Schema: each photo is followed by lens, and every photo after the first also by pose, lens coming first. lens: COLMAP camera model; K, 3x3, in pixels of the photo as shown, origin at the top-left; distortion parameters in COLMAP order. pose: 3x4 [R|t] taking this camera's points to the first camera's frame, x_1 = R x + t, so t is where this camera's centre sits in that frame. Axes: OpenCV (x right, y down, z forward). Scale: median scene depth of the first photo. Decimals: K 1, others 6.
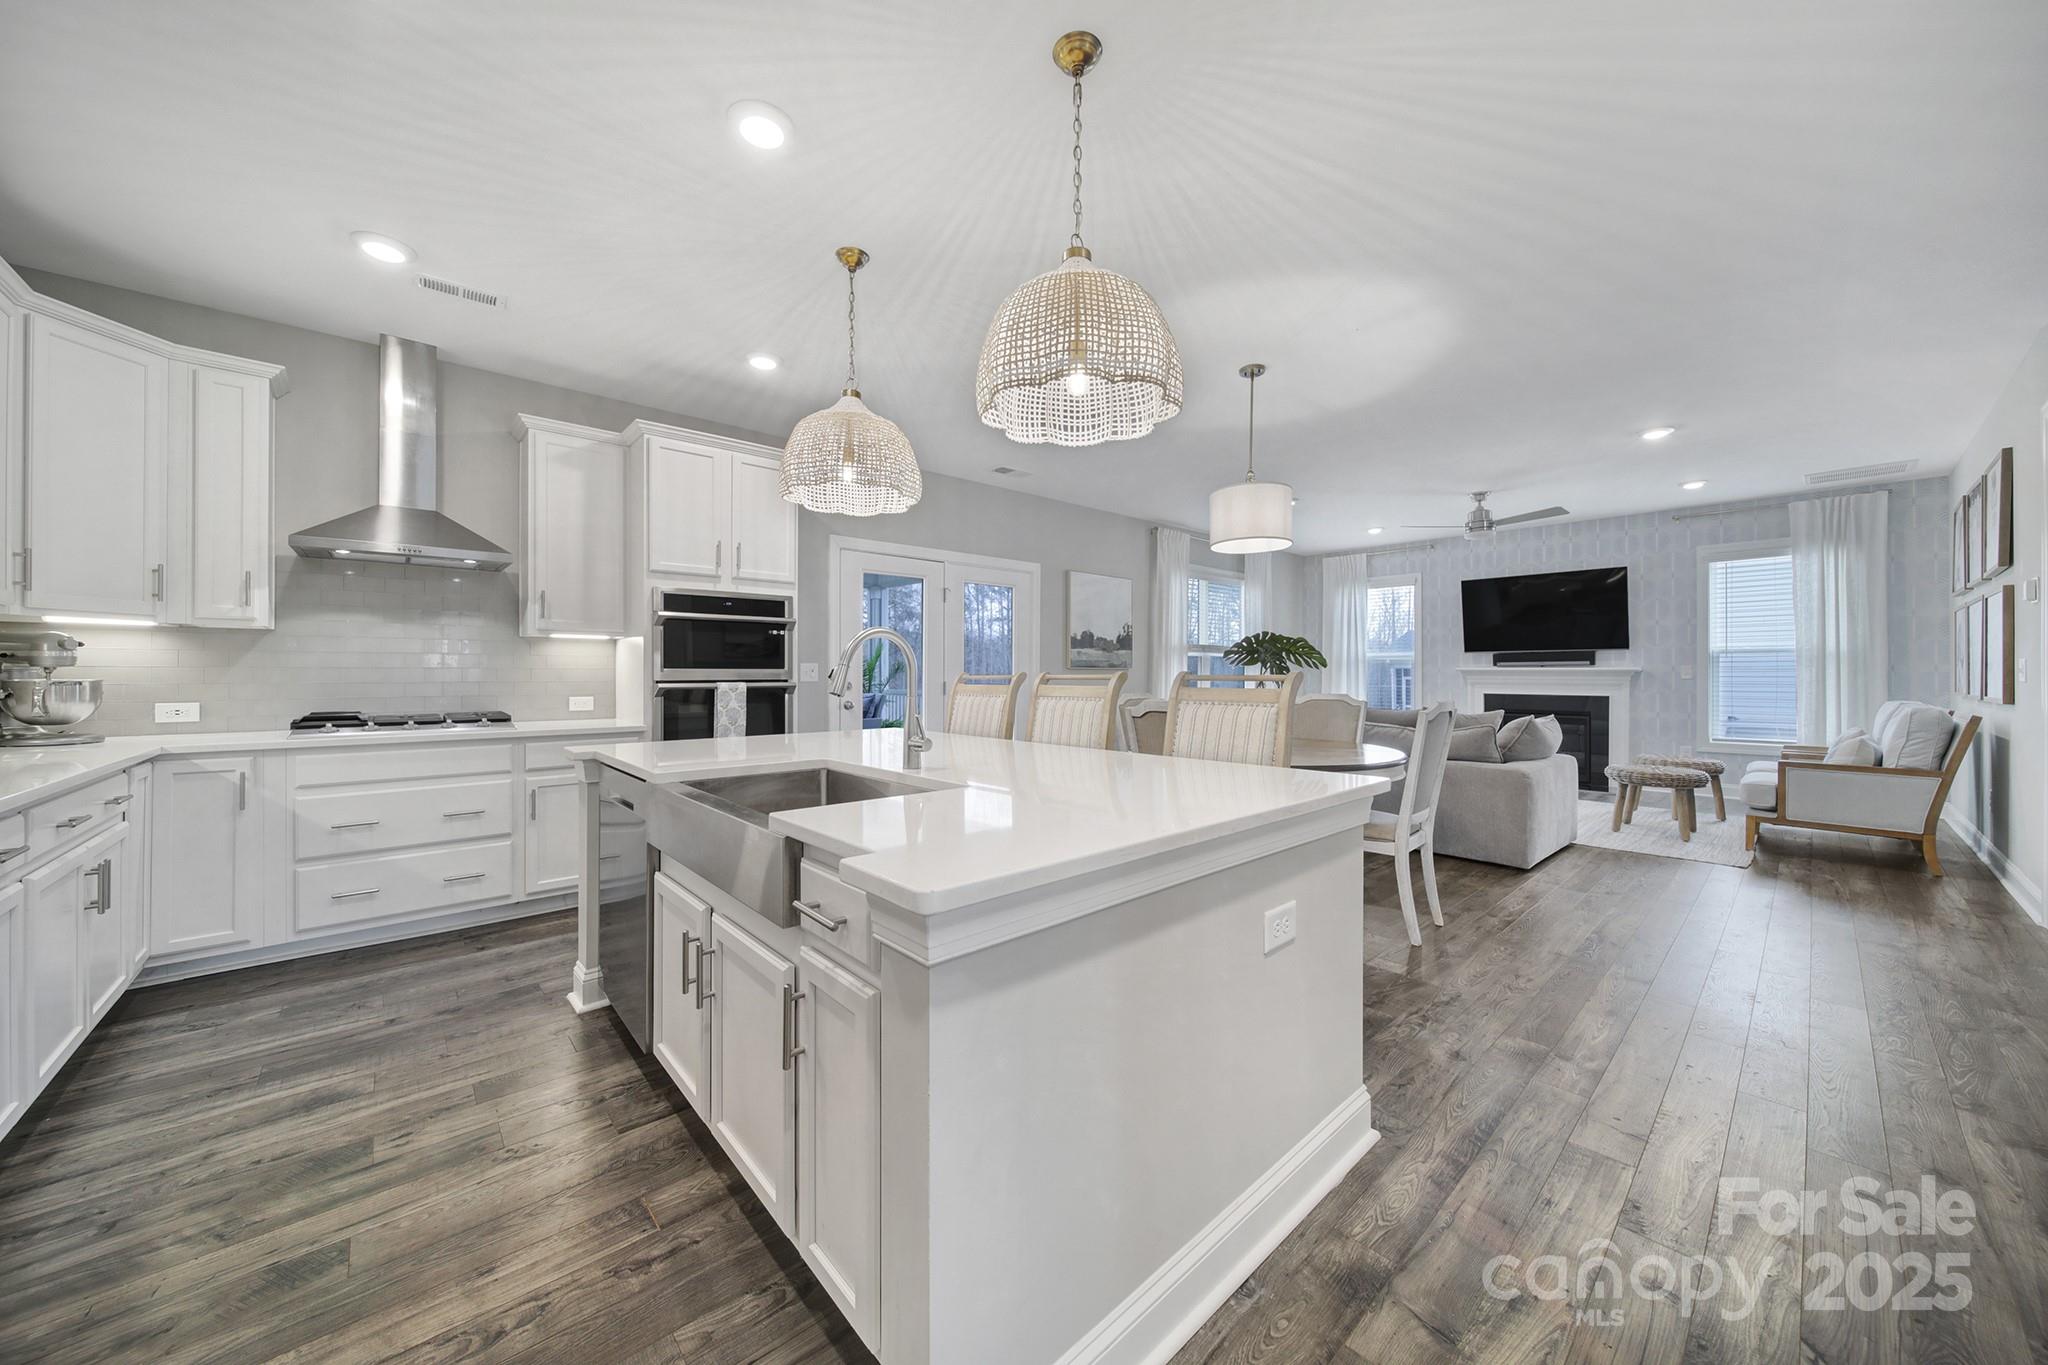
lens RADIAL K [[717.5, 0, 1021.0], [0, 717.5, 668.6], [0, 0, 1]] dist [-0.001059, -0.001217]
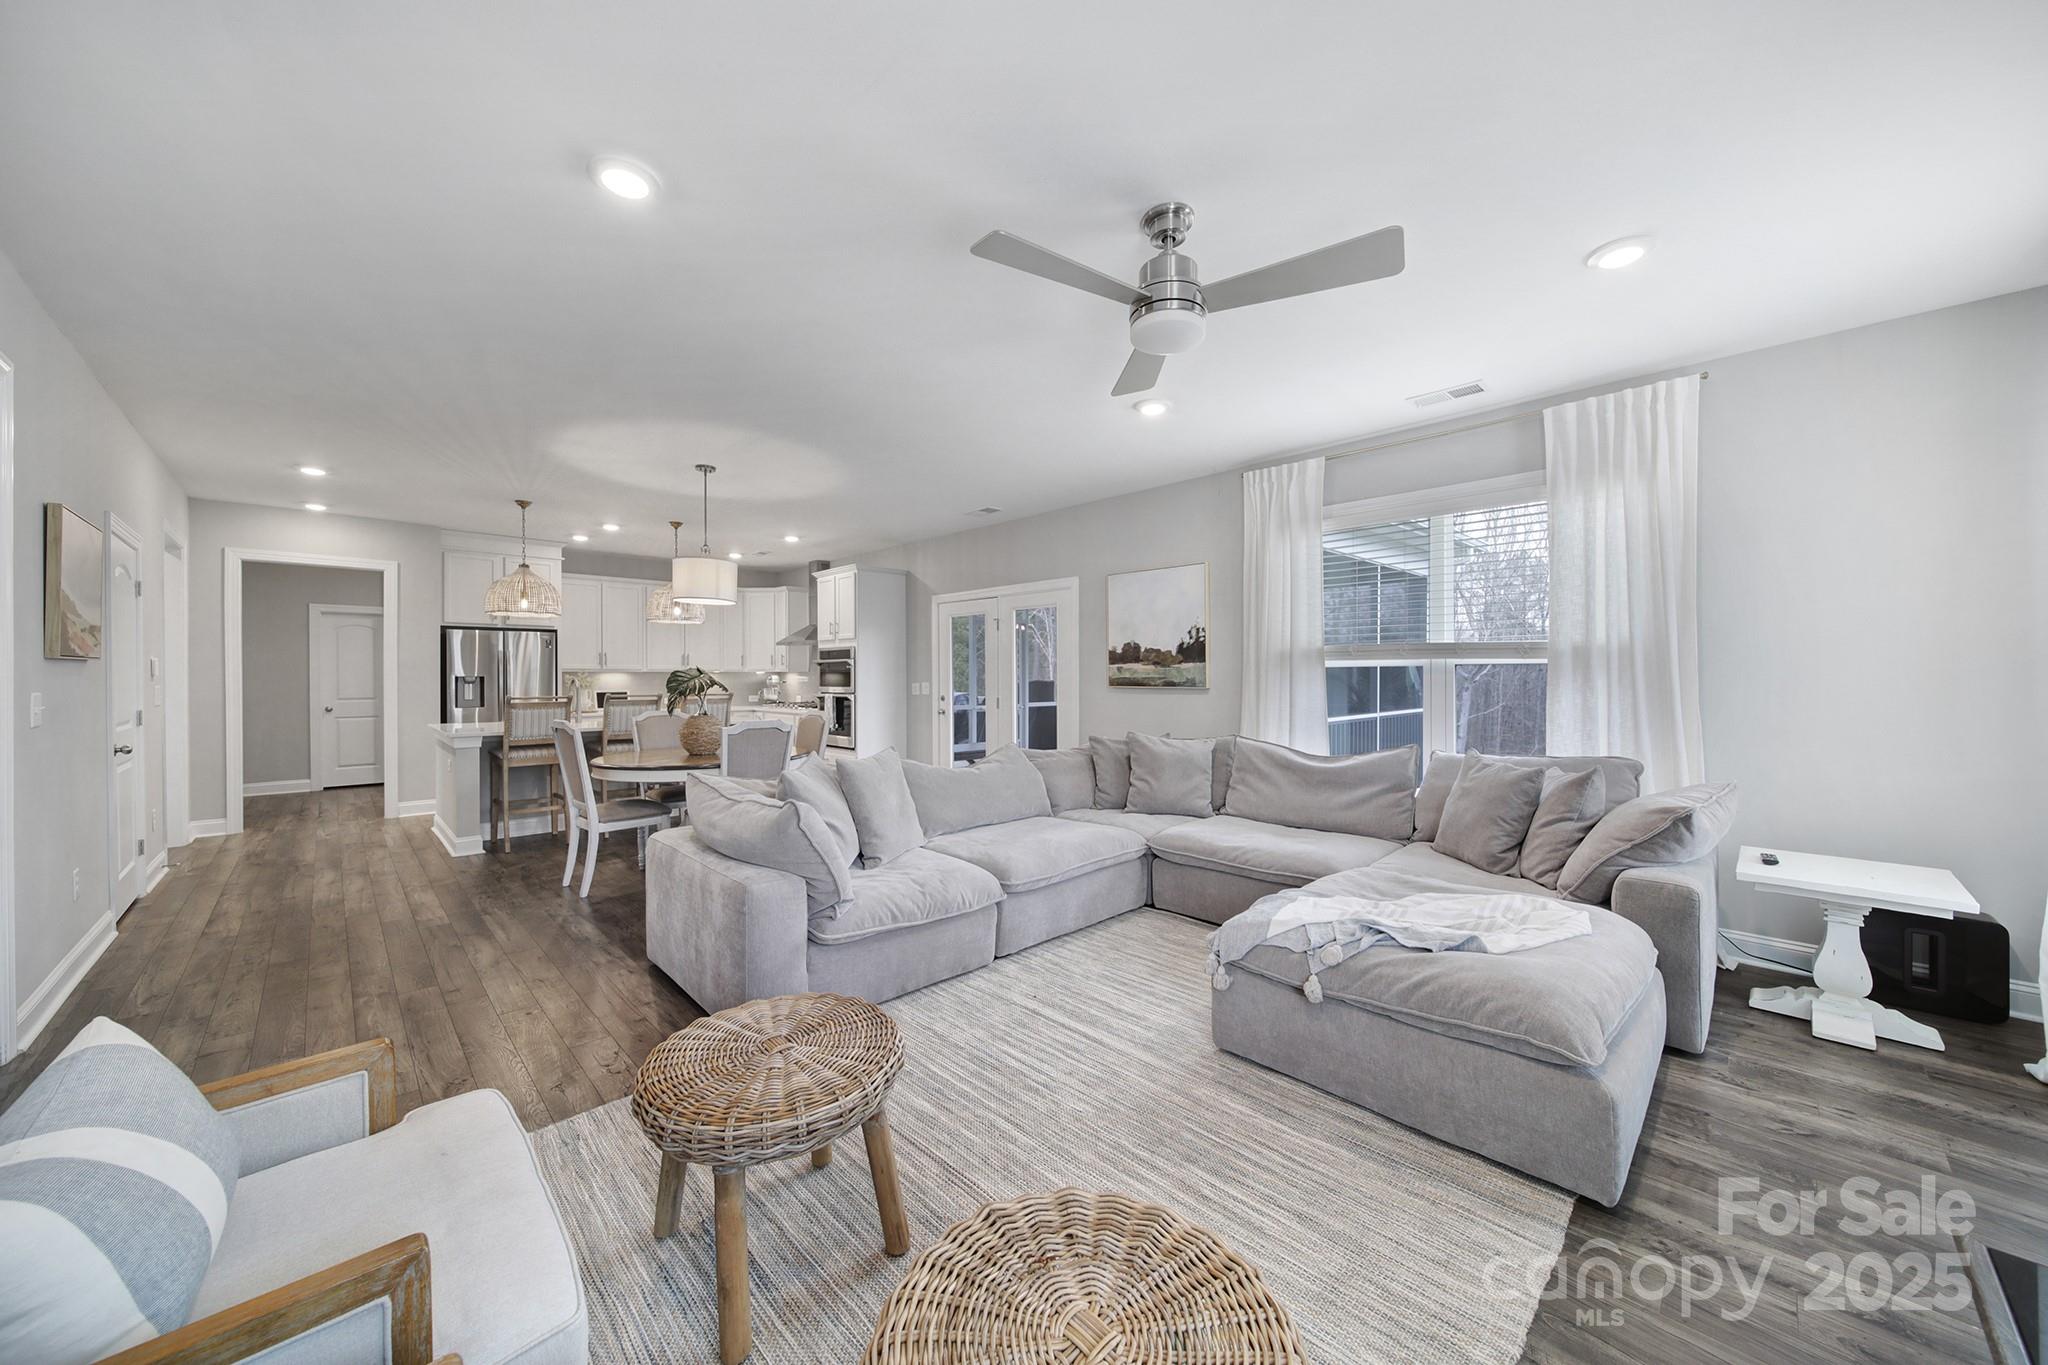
lens RADIAL K [[717.5, 0, 1026.5], [0, 717.5, 678.3], [0, 0, 1]] dist [-0.001059, -0.001217]
pose [[0.043761, 0.005575, -0.999026, 1.698228], [0.011157, 0.999919, 0.006069, -0.031323], [0.998980, -0.011412, 0.043695, 1.555828]]
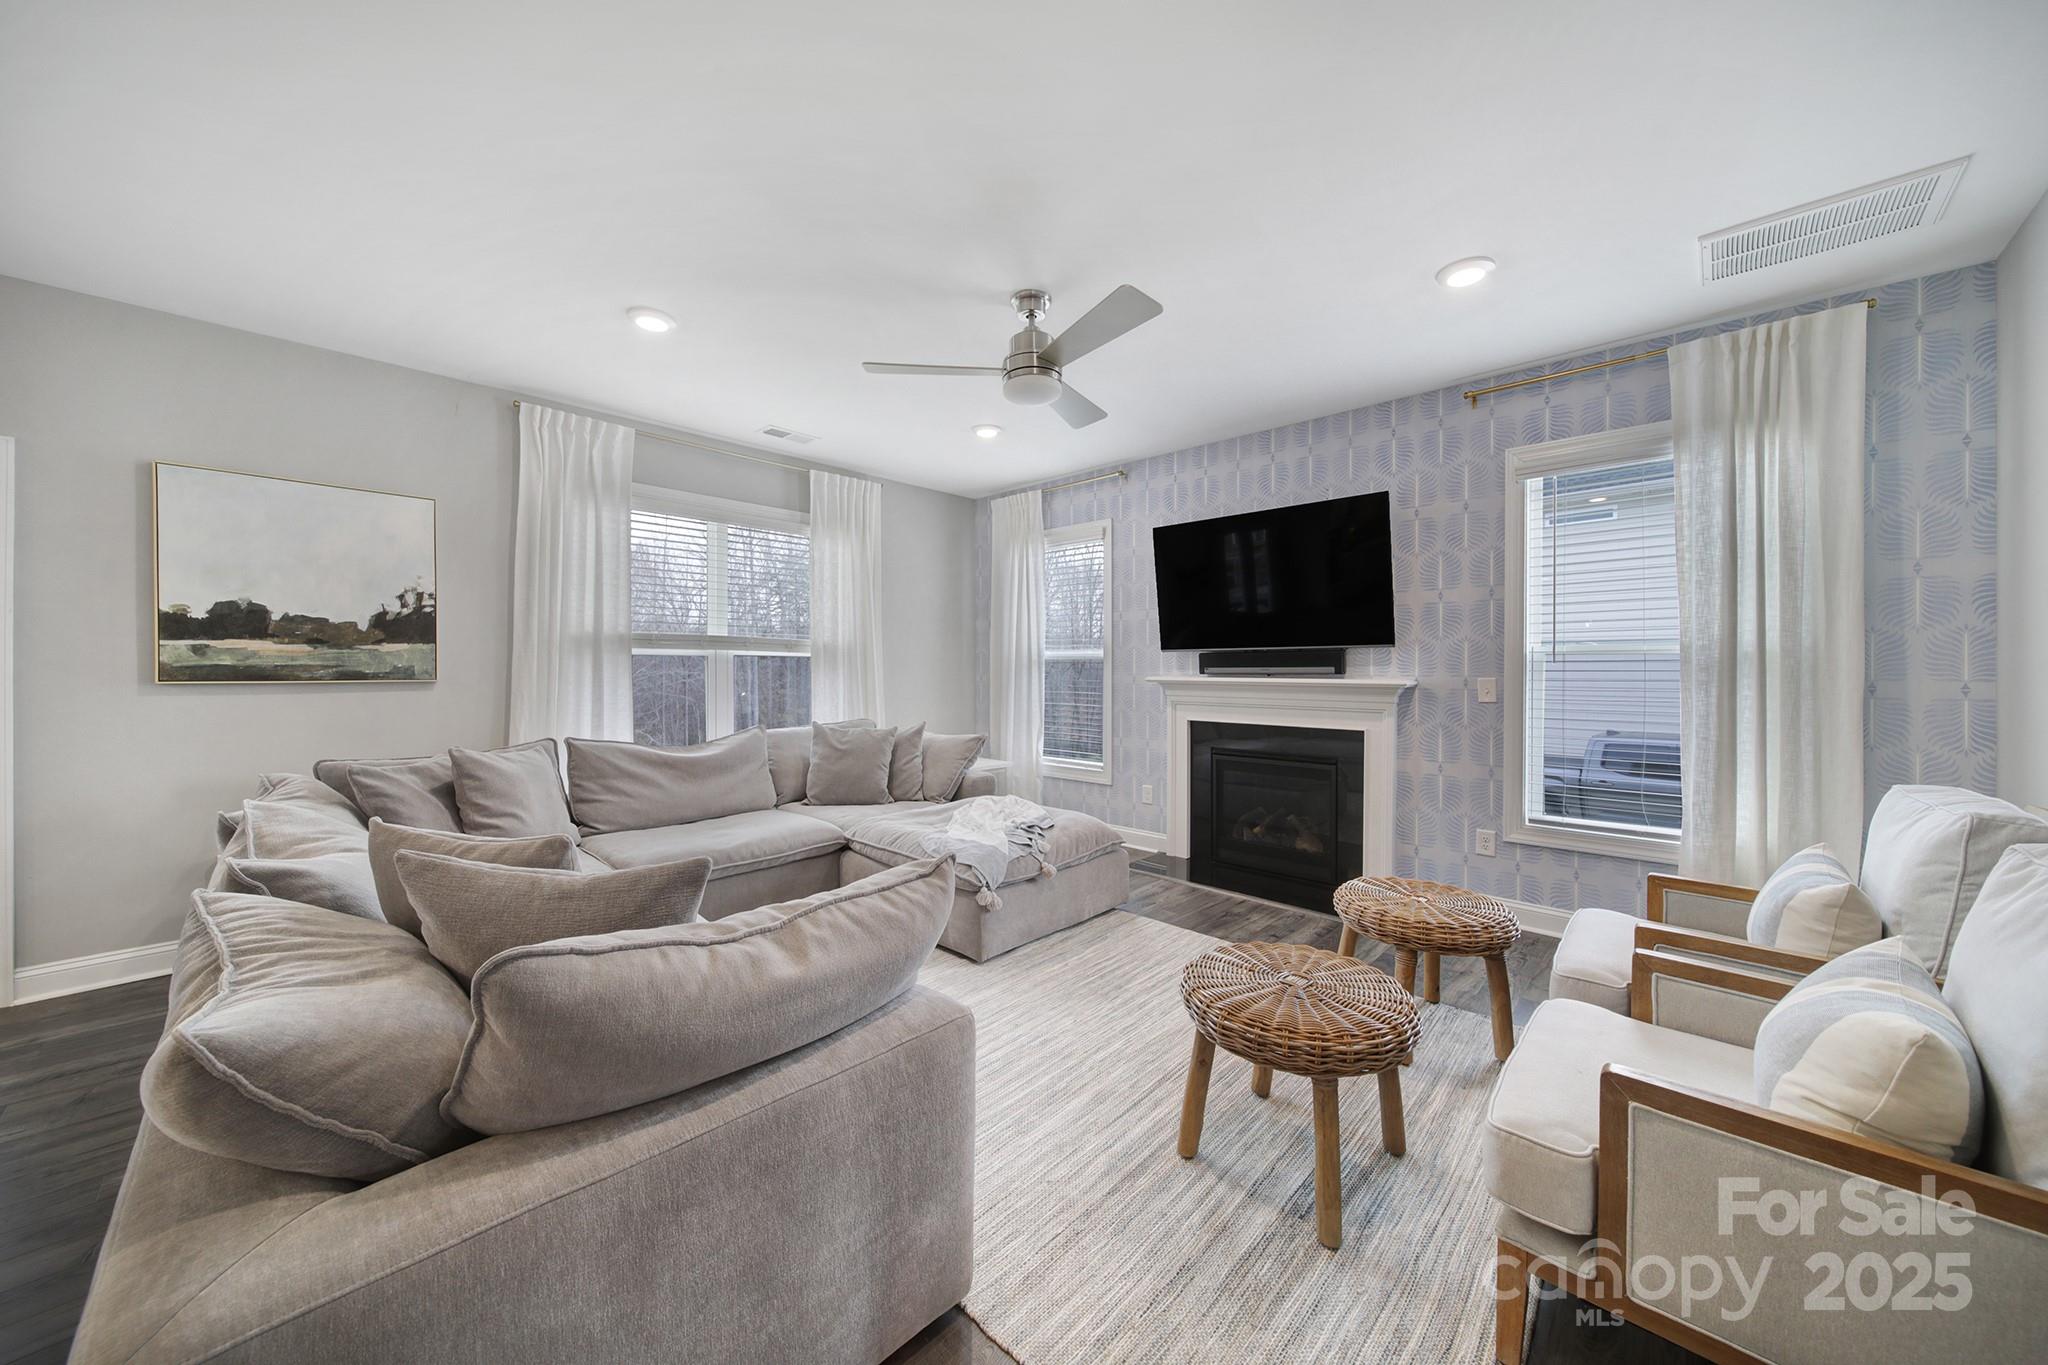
lens RADIAL K [[717.5, 0, 1024.3], [0, 717.5, 671.2], [0, 0, 1]] dist [-0.001059, -0.001217]
pose [[0.996748, 0.001522, 0.080563, 1.021622], [-0.002277, 0.999954, 0.009288, -0.023812], [-0.080545, -0.009442, 0.996706, 0.936488]]
